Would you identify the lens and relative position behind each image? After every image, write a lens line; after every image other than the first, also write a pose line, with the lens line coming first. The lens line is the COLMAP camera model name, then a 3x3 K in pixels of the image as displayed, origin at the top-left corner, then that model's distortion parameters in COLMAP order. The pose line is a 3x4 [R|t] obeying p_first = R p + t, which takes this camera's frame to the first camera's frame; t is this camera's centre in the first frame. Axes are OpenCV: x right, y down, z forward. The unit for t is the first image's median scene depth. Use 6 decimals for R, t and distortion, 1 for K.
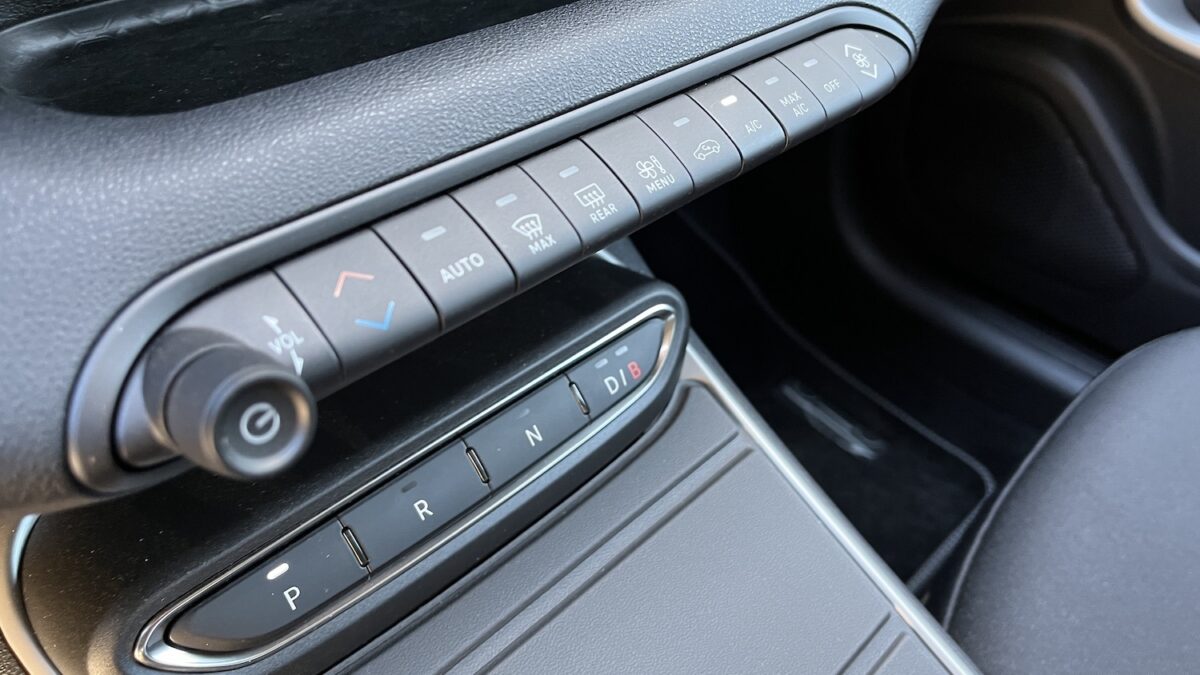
lens RADIAL K [[932.4, 0, 602.4], [0, 932.4, 334.3], [0, 0, 1]] dist [0.033512, -0.068428]
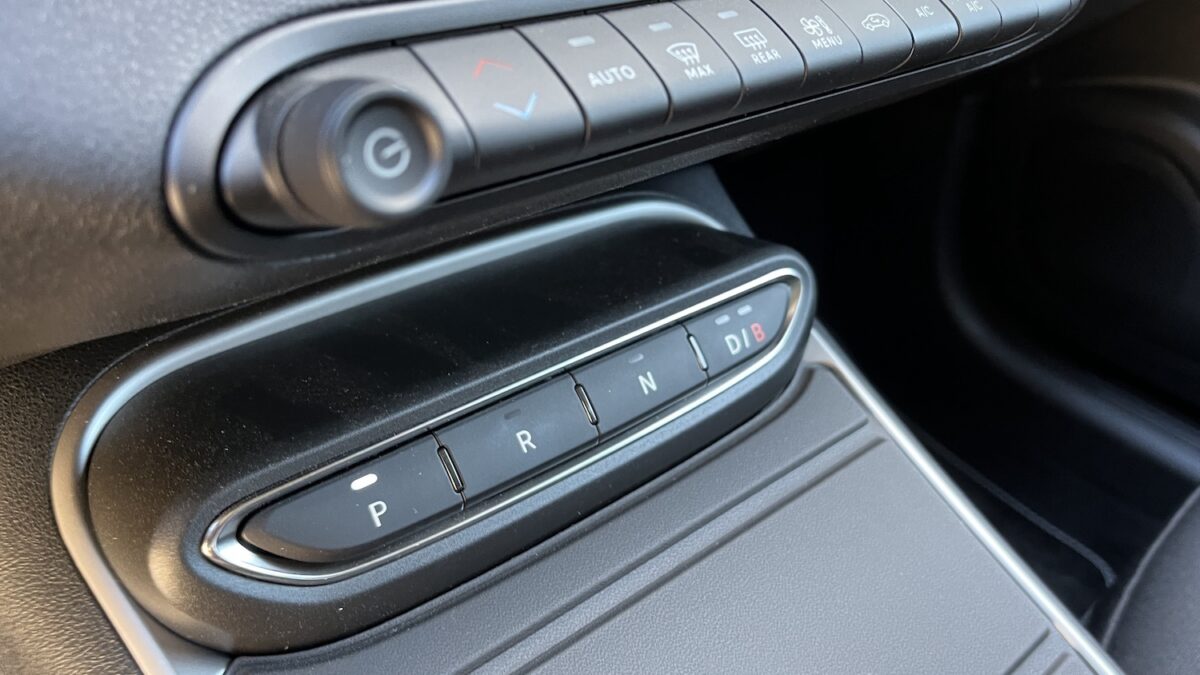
lens RADIAL K [[932.4, 0, 594.2], [0, 932.4, 335.8], [0, 0, 1]] dist [0.033512, -0.068428]
pose [[0.994879, 0.050489, -0.087562, -0.053634], [-0.060322, 0.991699, -0.113553, 0.186938], [0.081102, 0.118253, 0.989666, 0.109309]]
